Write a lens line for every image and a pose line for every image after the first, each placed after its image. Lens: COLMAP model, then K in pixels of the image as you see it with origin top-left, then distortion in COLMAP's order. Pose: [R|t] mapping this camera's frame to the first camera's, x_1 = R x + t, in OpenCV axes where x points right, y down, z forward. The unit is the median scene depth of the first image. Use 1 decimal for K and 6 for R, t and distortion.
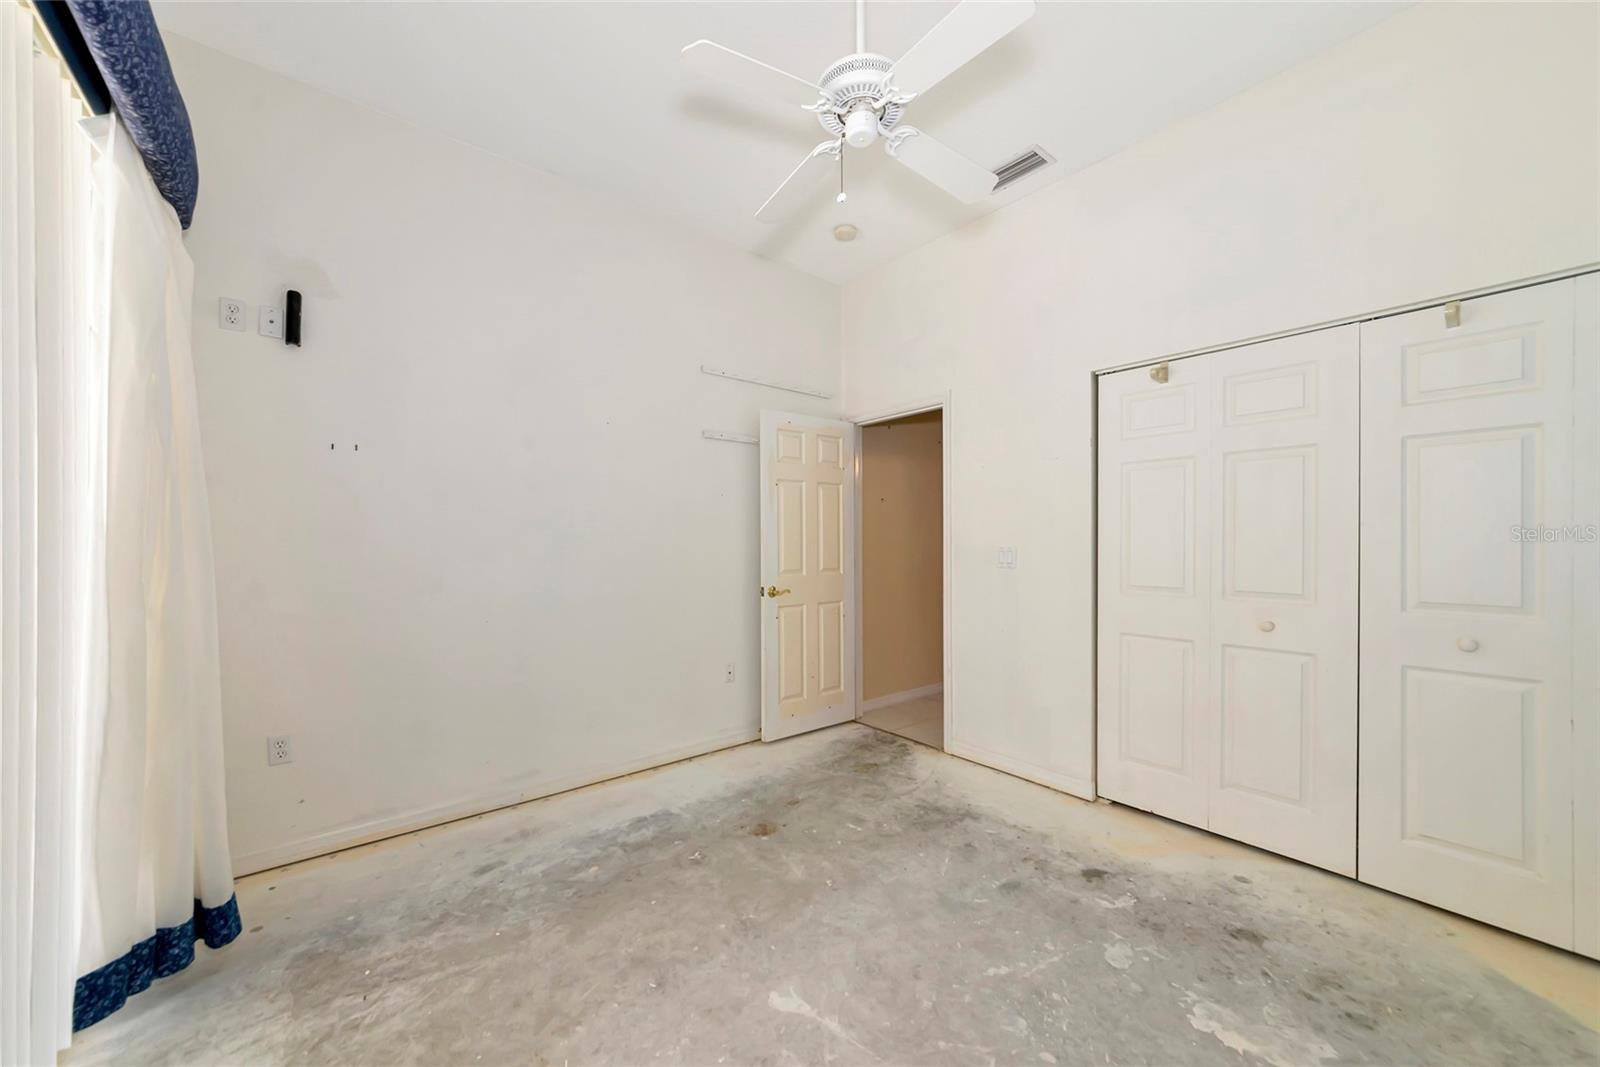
lens RADIAL K [[559.9, 0, 802.2], [0, 559.9, 540.8], [0, 0, 1]] dist [0.001036, 0.000087]
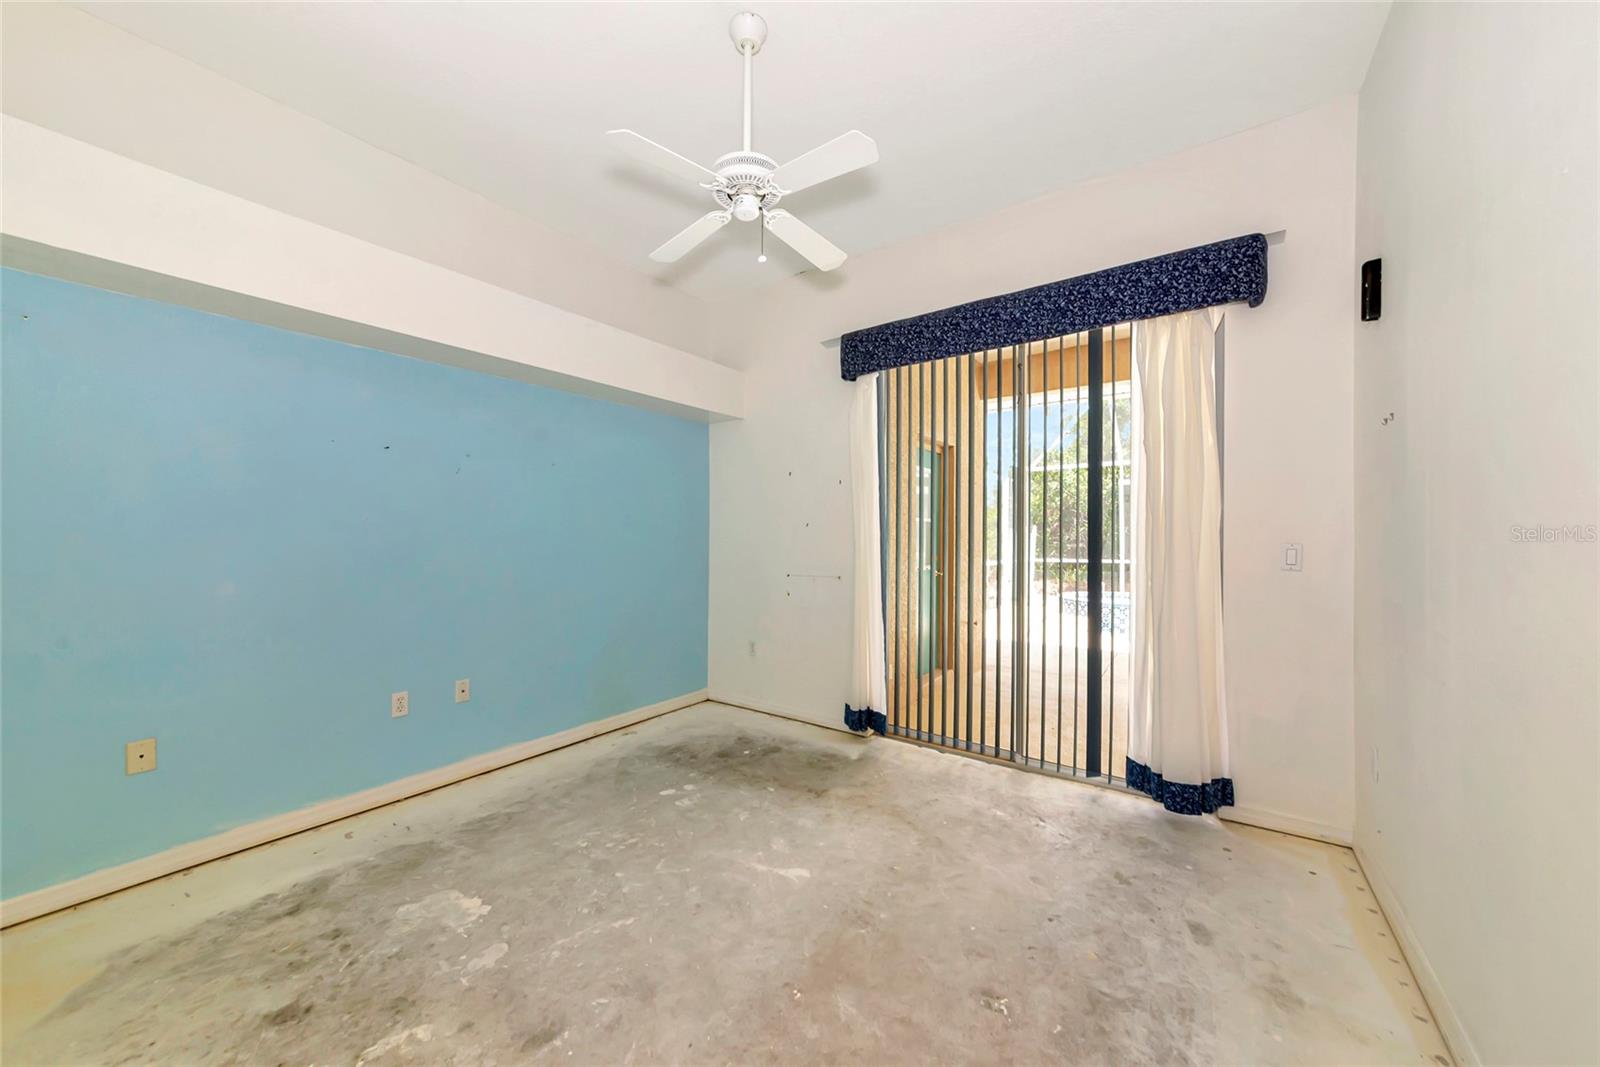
lens RADIAL K [[559.9, 0, 802.2], [0, 559.9, 540.8], [0, 0, 1]] dist [0.001036, 0.000087]
pose [[-0.964108, 0.003480, -0.265489, 0.269487], [0.001493, 0.999969, 0.007685, -0.003526], [0.265507, 0.007013, -0.964083, 1.948719]]
